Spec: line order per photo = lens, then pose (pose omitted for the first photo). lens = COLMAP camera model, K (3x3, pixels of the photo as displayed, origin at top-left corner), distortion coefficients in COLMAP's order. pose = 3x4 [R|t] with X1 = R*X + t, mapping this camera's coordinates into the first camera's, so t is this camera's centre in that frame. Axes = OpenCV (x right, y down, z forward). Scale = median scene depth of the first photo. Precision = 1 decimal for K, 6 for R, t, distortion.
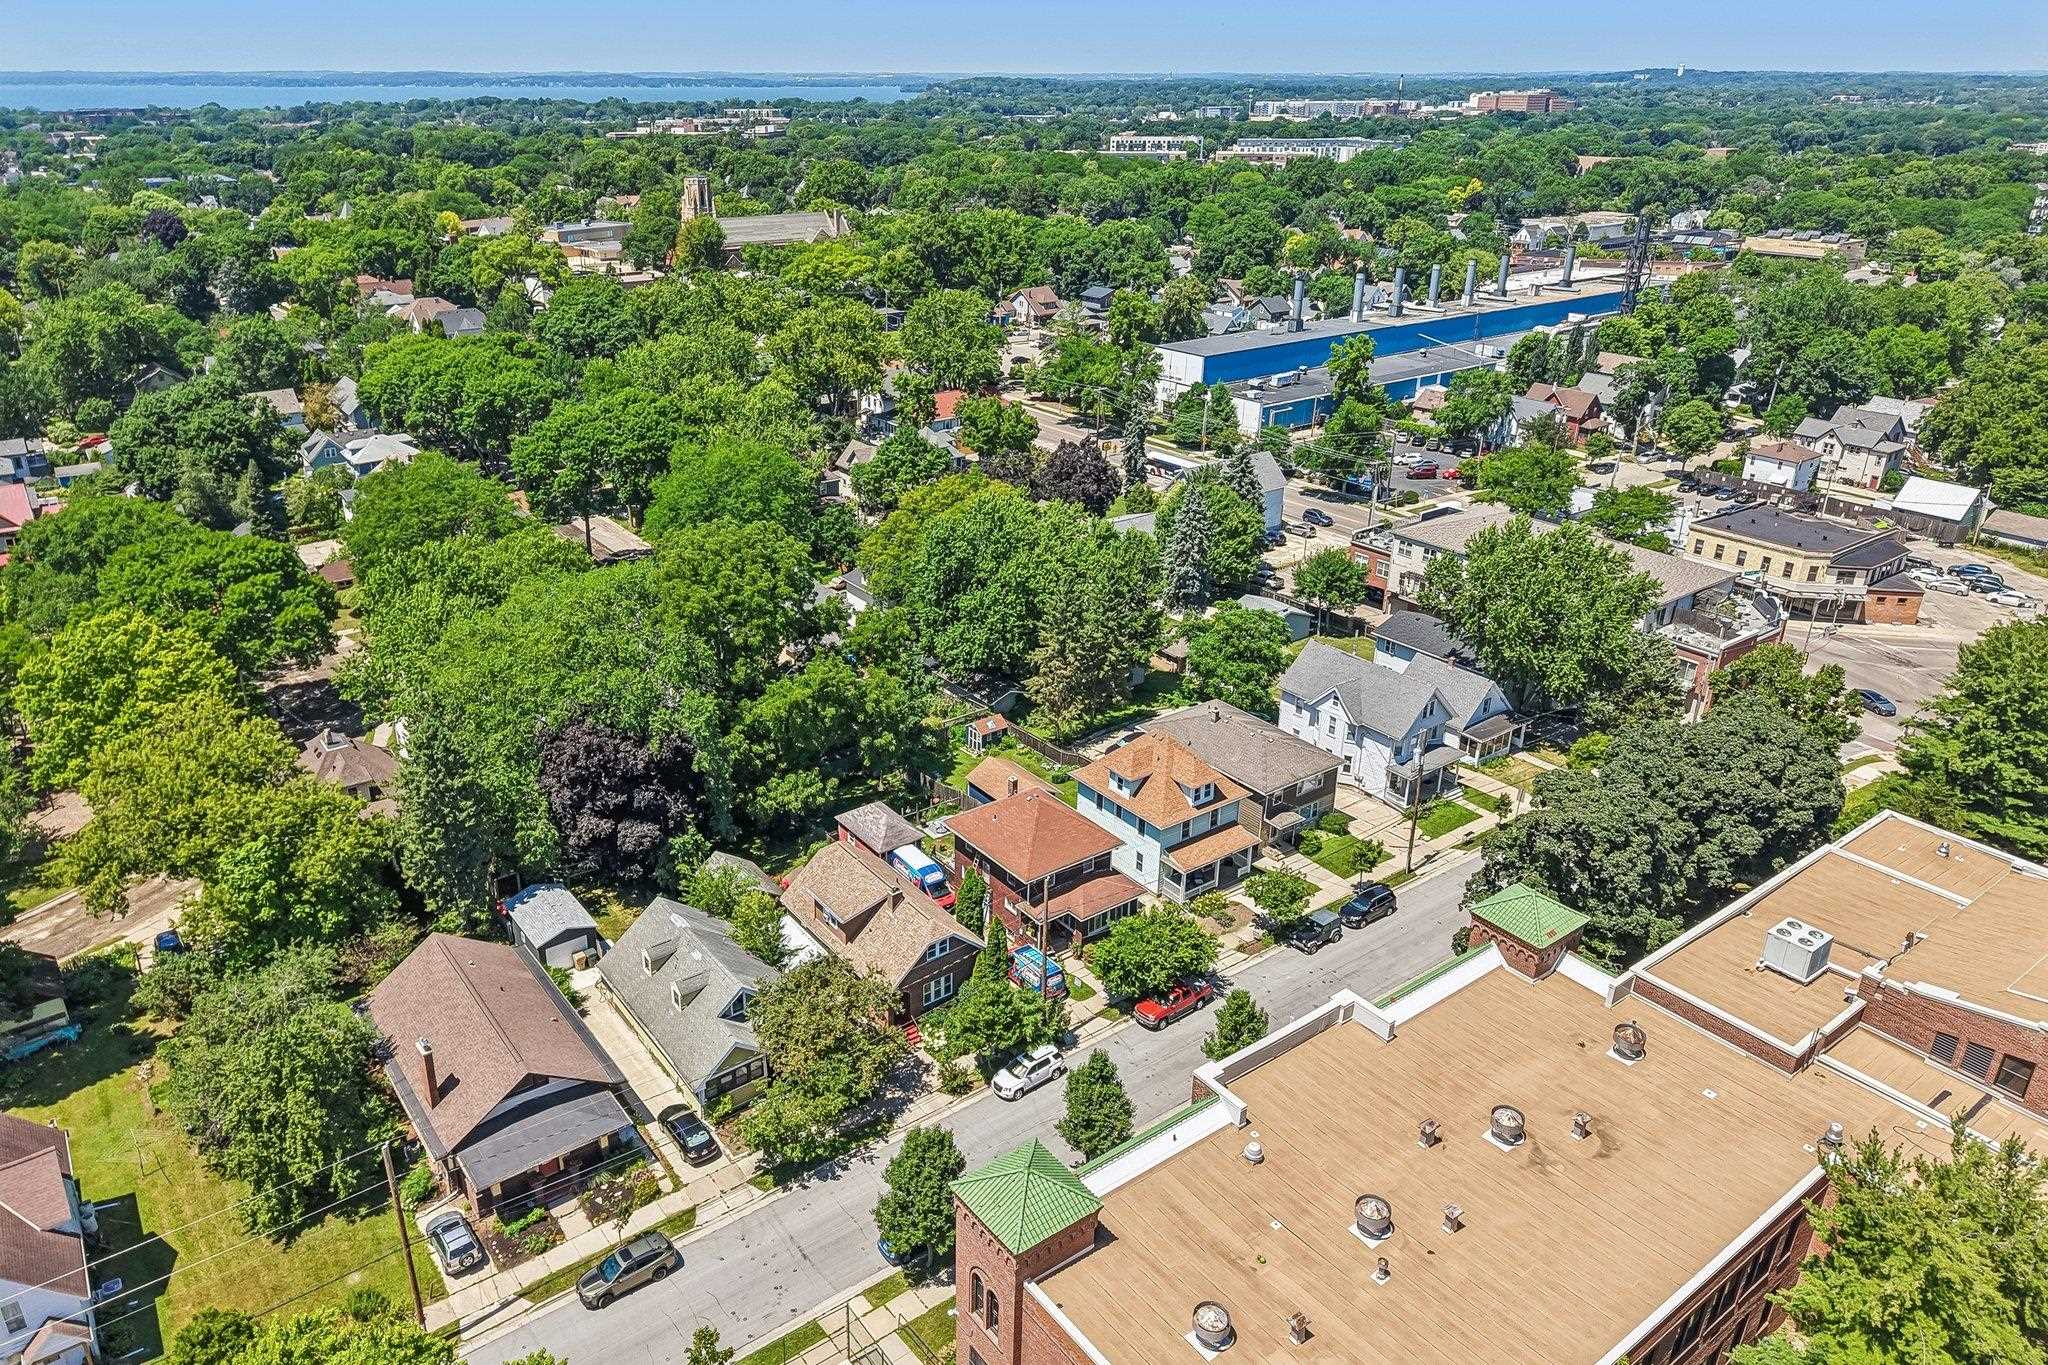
lens RADIAL K [[1369.6, 0, 1024.0], [0, 1369.6, 682.5], [0, 0, 1]] dist [0.021989, -0.020640]
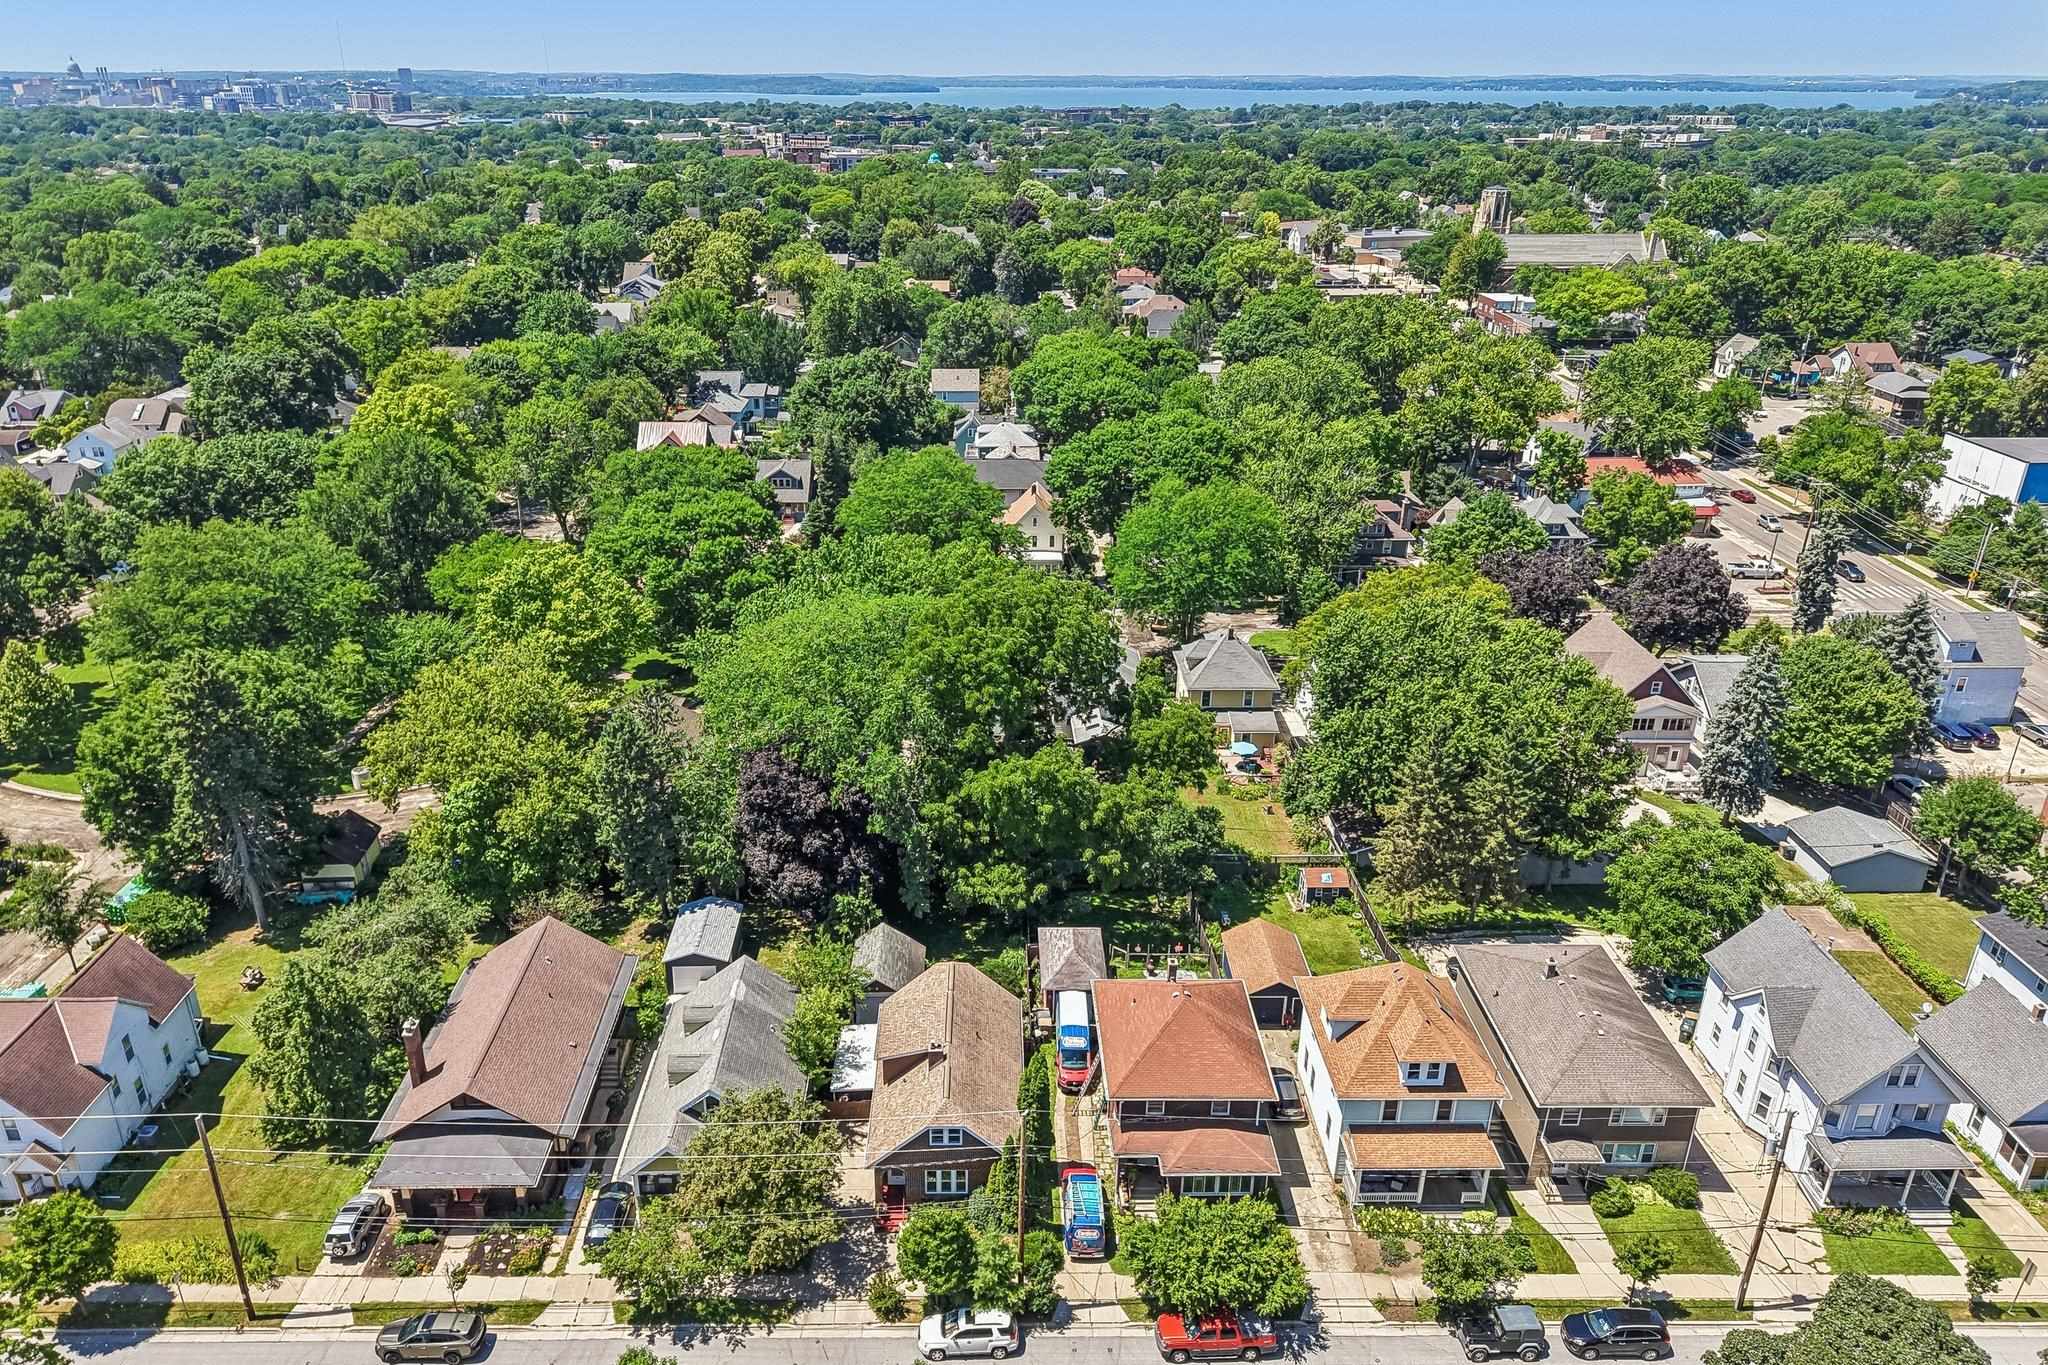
lens RADIAL K [[1369.6, 0, 1024.0], [0, 1369.6, 682.5], [0, 0, 1]] dist [0.021989, -0.020640]
pose [[0.807428, 0.238329, -0.539685, 0.254784], [-0.239644, 0.968397, 0.069118, -0.098843], [0.539103, 0.073525, 0.839025, 0.223826]]
